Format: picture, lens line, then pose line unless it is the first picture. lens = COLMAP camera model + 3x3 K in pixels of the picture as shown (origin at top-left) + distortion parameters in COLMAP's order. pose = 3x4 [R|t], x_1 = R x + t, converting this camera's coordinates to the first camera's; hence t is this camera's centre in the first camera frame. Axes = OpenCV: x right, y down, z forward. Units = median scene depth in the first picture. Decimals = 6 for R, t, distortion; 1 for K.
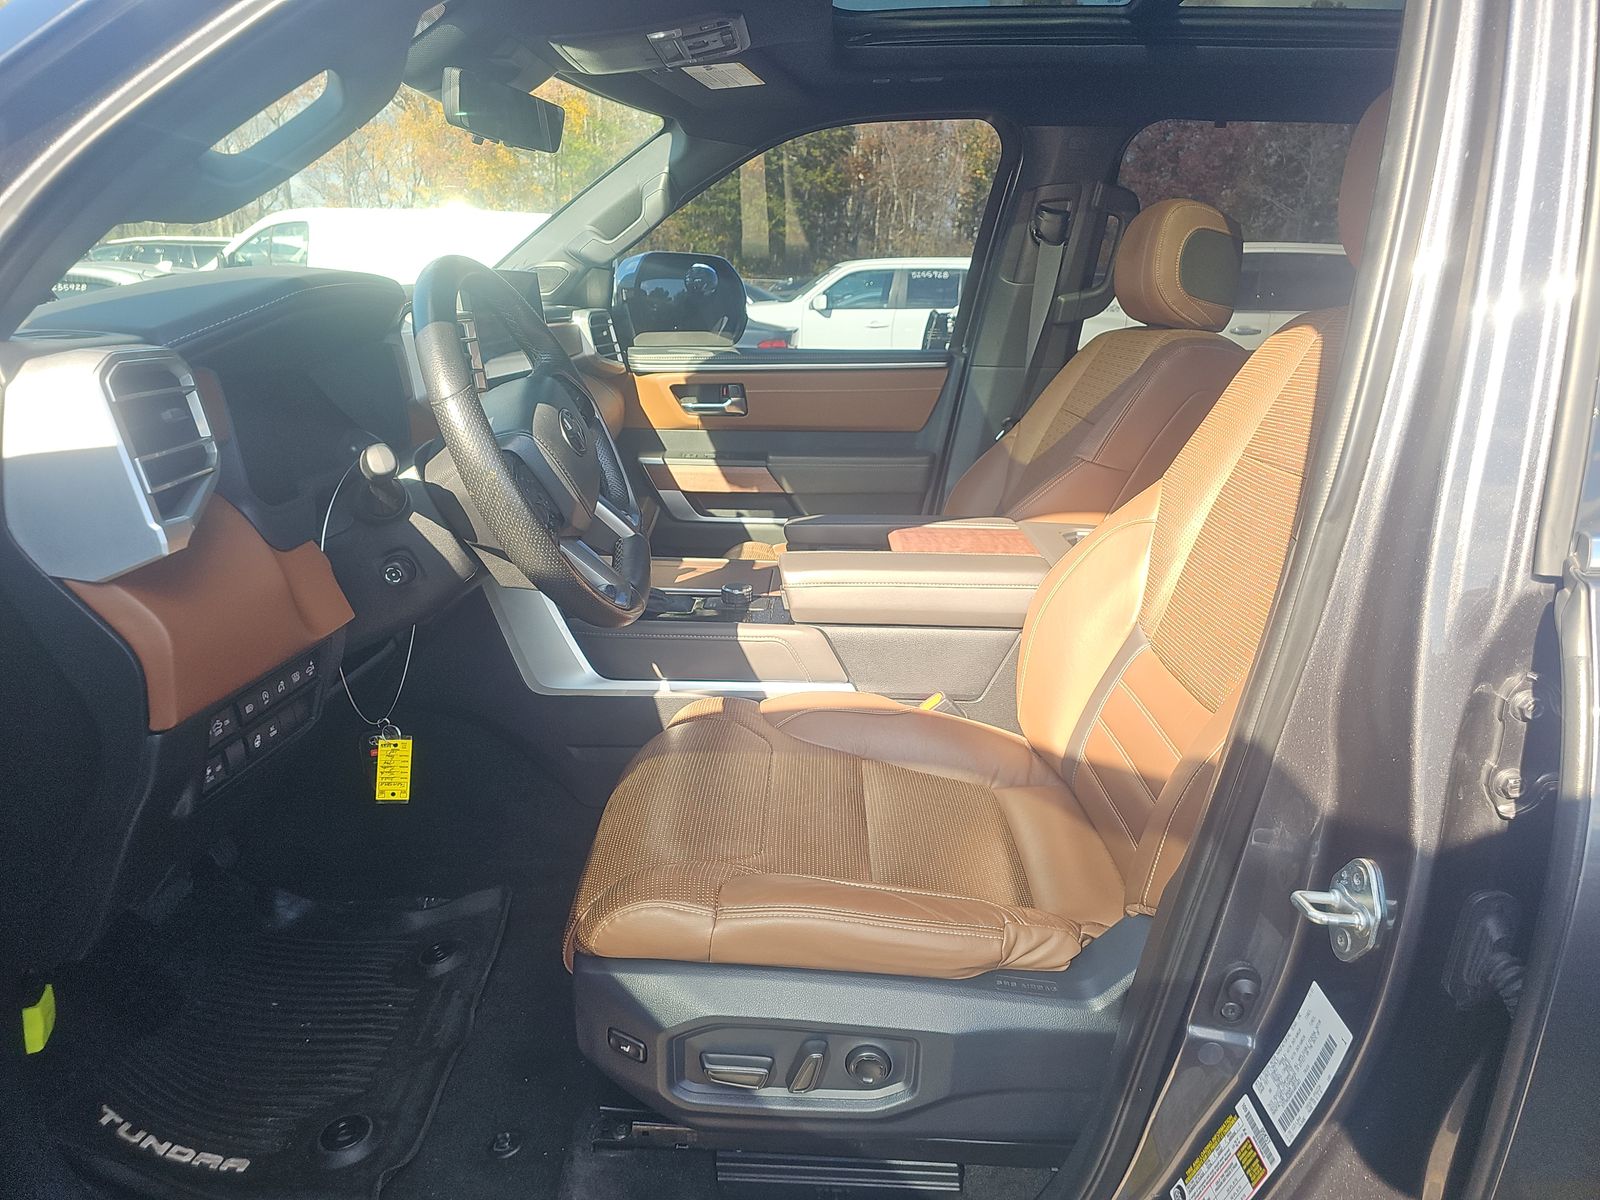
lens RADIAL K [[1089.1, 0, 800.0], [0, 1089.1, 600.0], [0, 0, 1]] dist [0.061602, -0.080745]
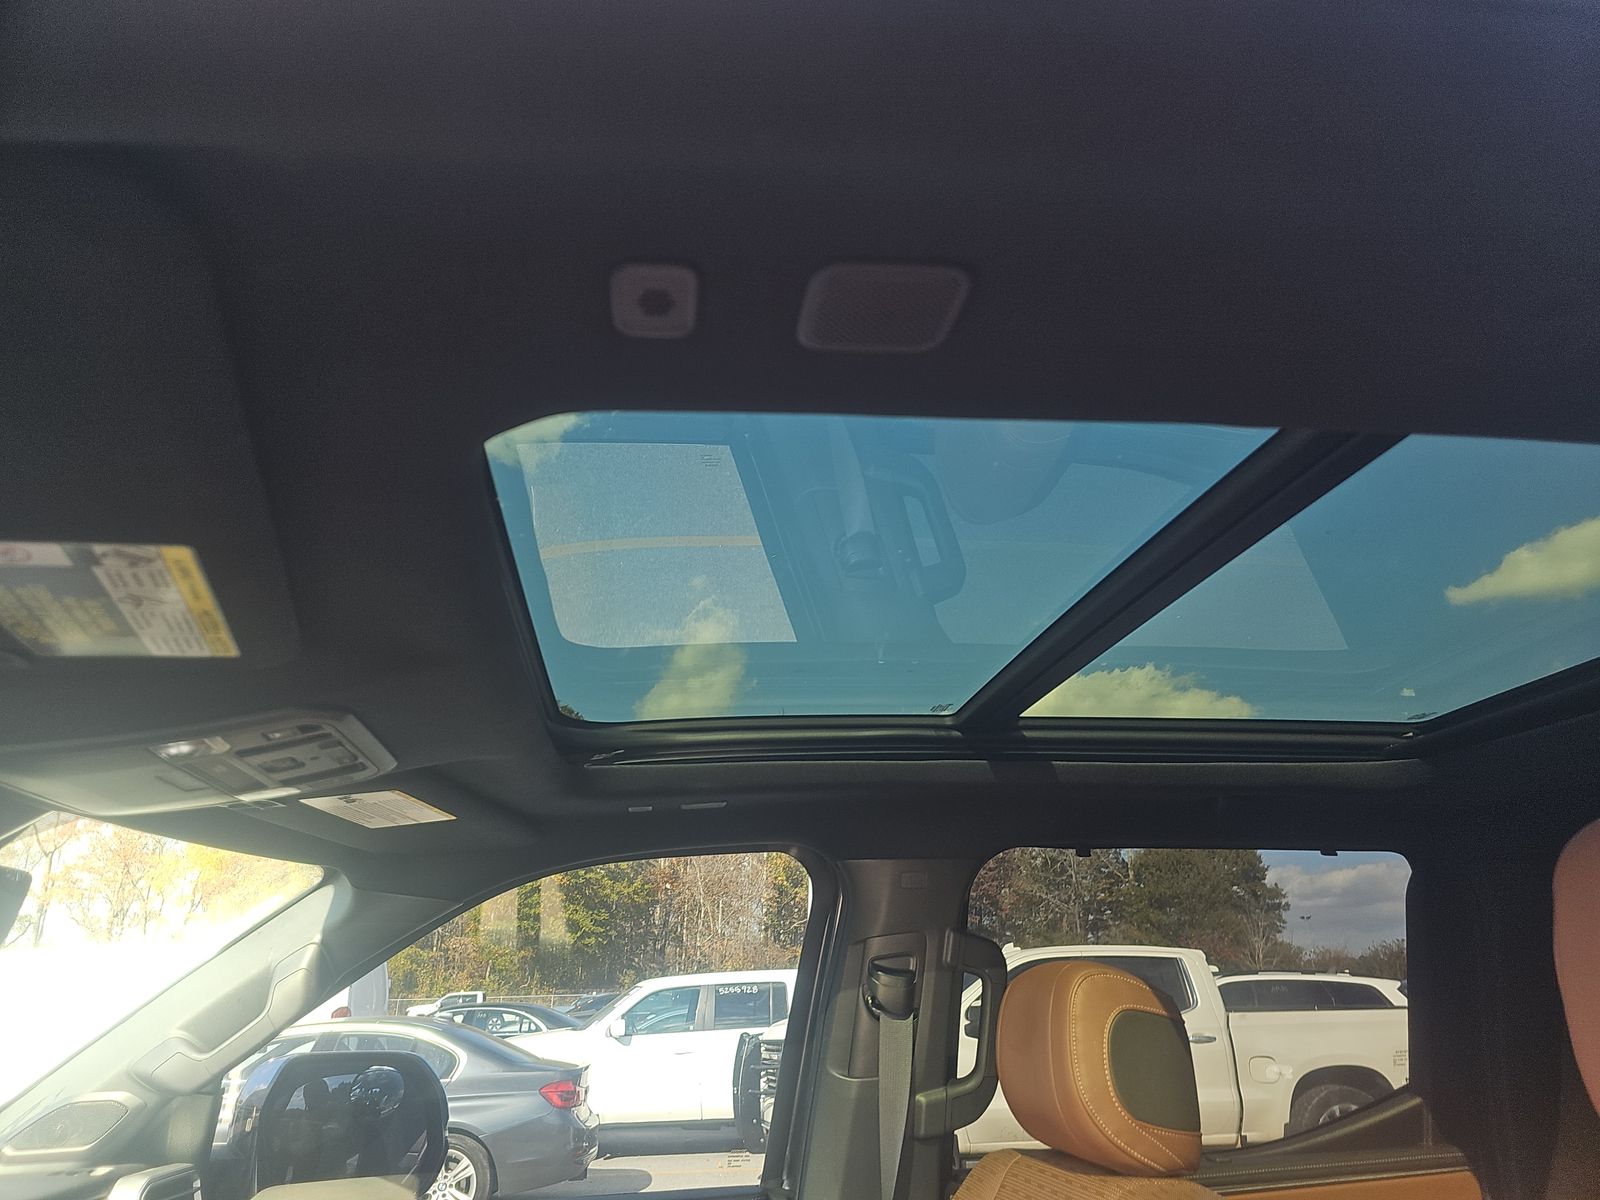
lens RADIAL K [[1089.1, 0, 800.0], [0, 1089.1, 600.0], [0, 0, 1]] dist [0.061602, -0.080745]
pose [[0.985475, 0.012426, 0.169368, 0.046222], [0.088726, 0.812702, -0.575885, -0.140293], [-0.144802, 0.582547, 0.799795, 0.288072]]
